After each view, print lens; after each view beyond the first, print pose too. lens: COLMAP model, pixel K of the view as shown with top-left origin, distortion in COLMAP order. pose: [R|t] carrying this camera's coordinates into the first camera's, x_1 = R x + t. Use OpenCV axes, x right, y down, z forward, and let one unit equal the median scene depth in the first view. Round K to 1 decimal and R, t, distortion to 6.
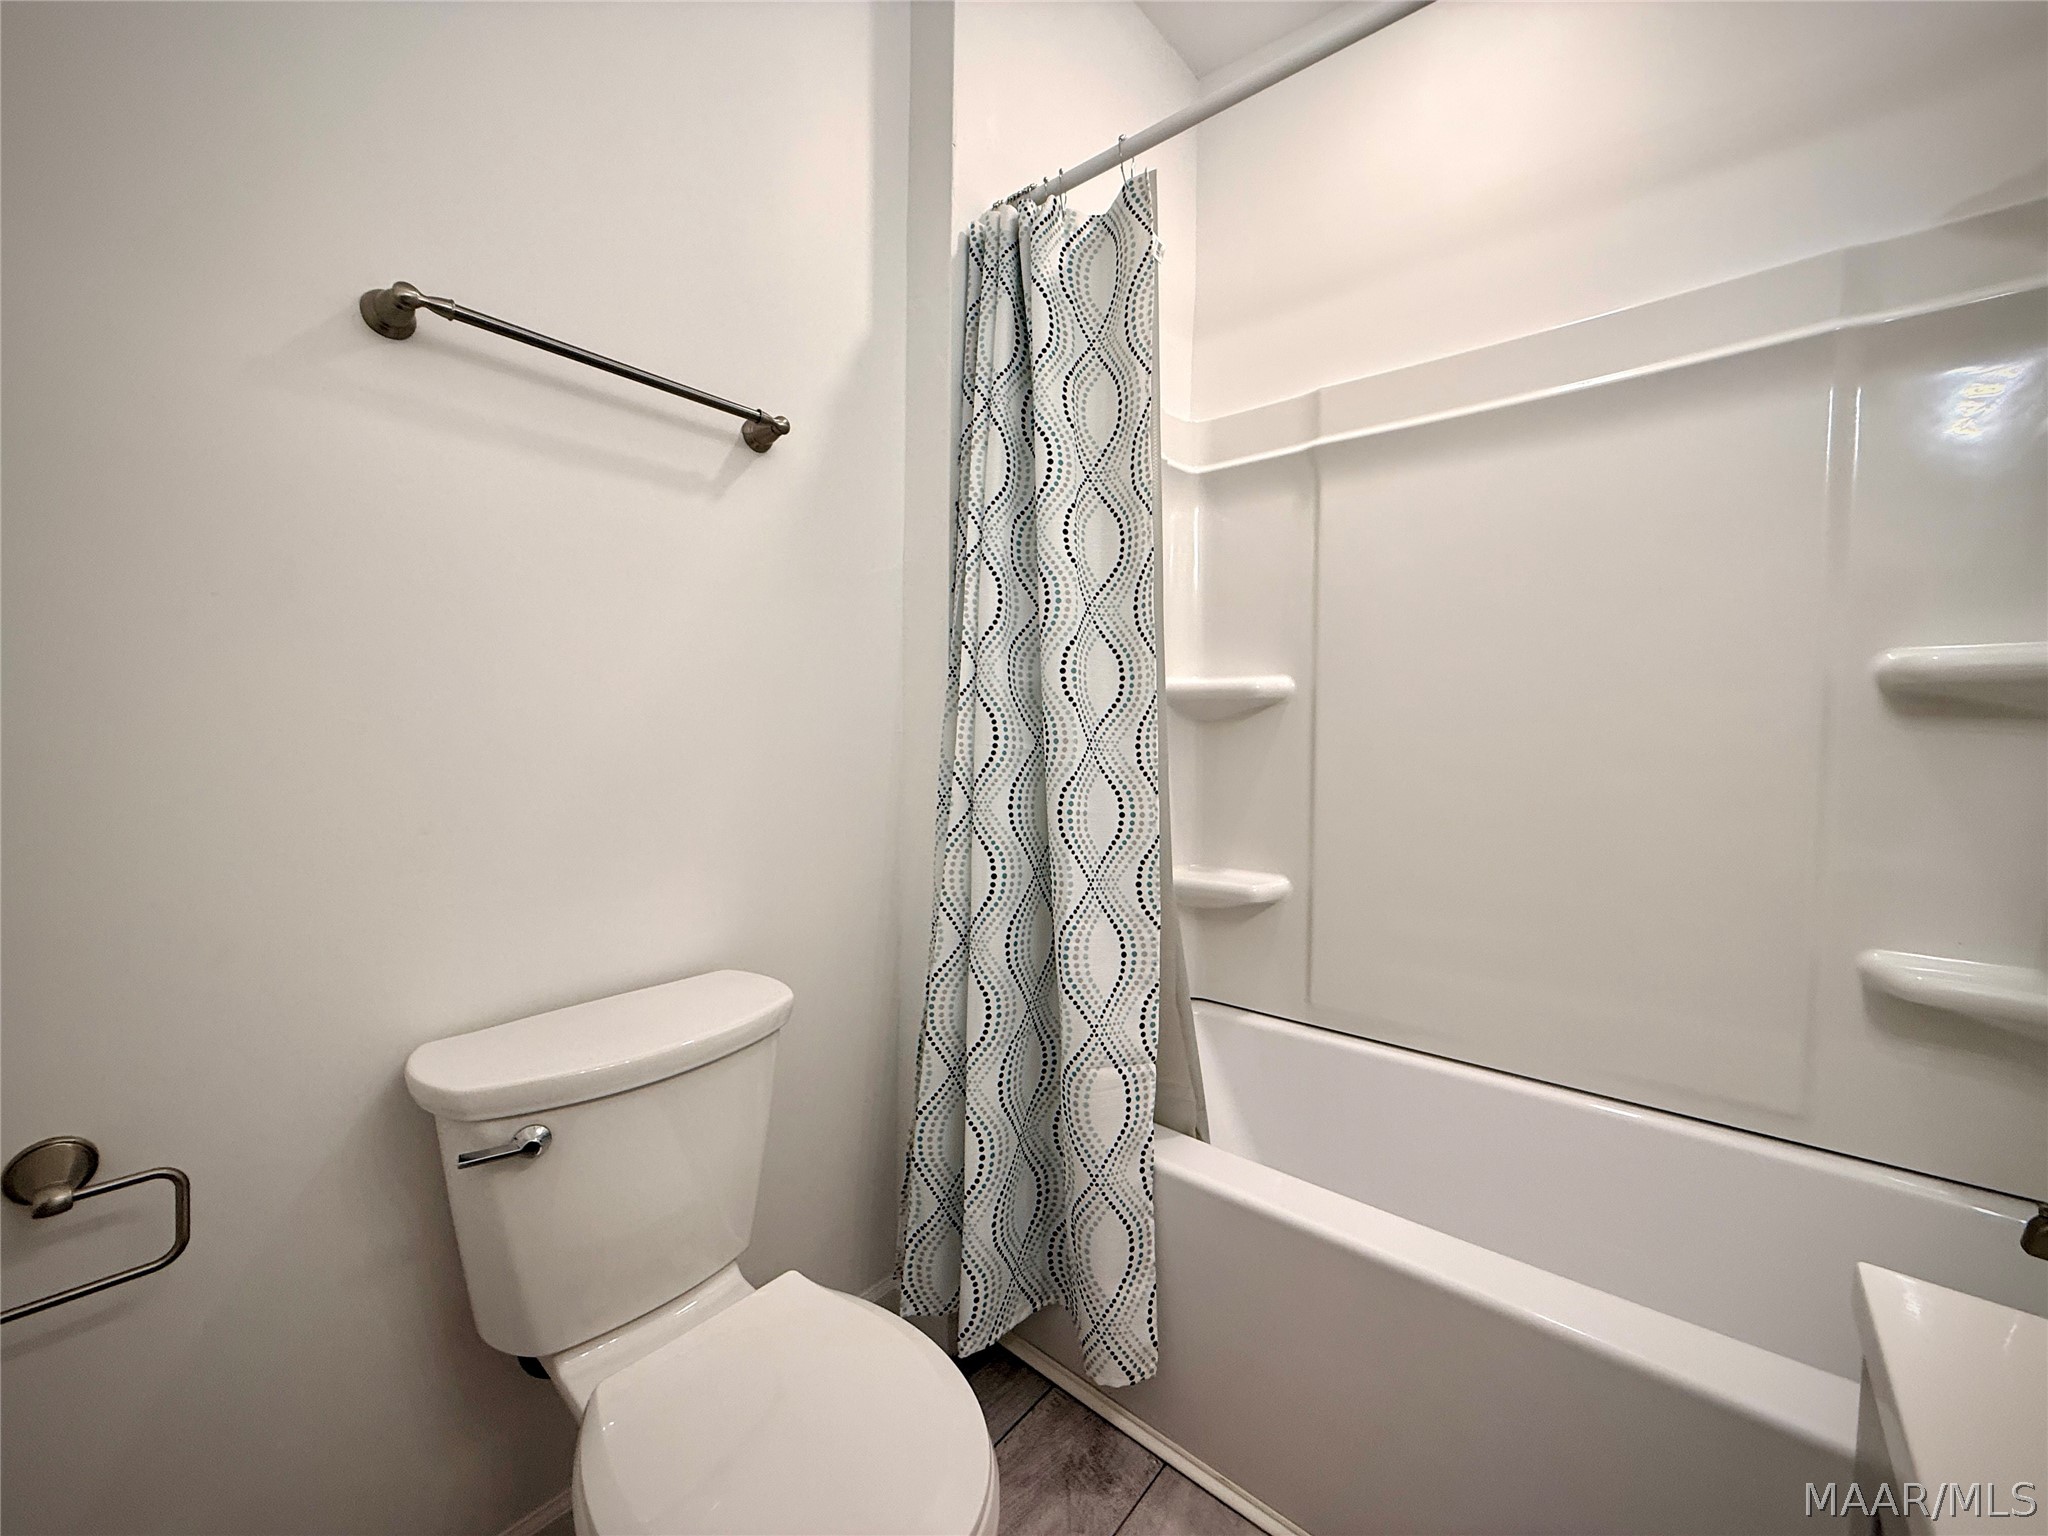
lens RADIAL K [[815.1, 0, 1020.2], [0, 815.1, 766.8], [0, 0, 1]] dist [0.000422, -0.000091]
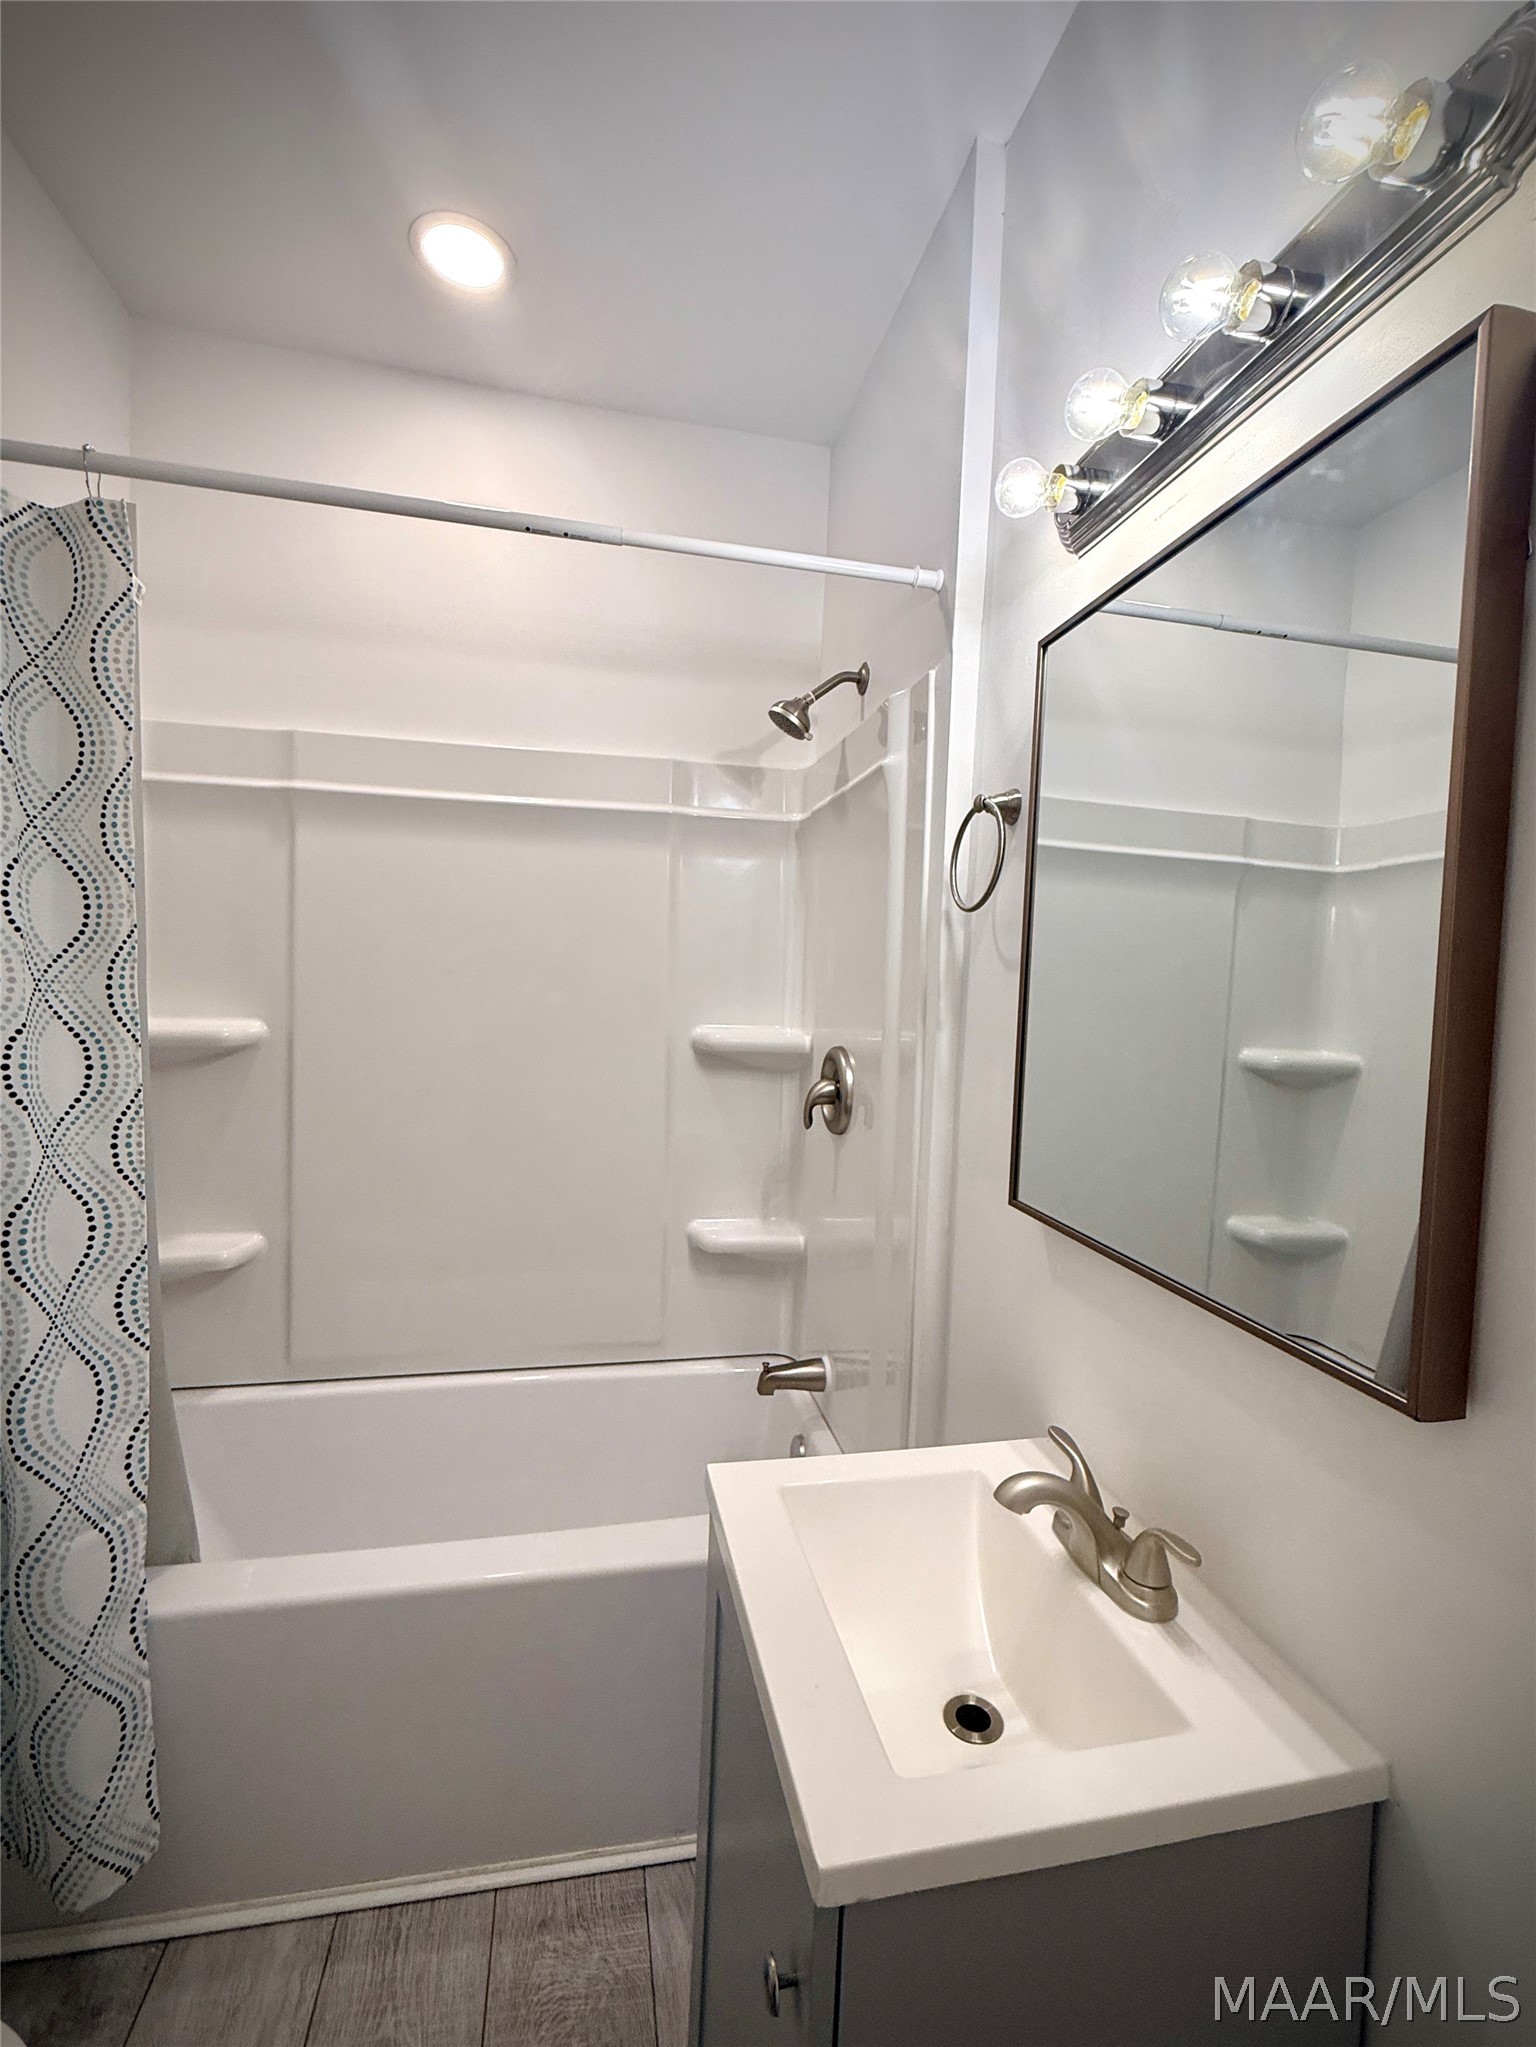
lens RADIAL K [[814.7, 0, 766.6], [0, 814.7, 1071.2], [0, 0, 1]] dist [0.000422, -0.000091]
pose [[0.615068, -0.011801, 0.788385, -0.112596], [0.014248, 0.999891, 0.003851, -0.099588], [-0.788345, 0.008864, 0.615170, -0.083472]]
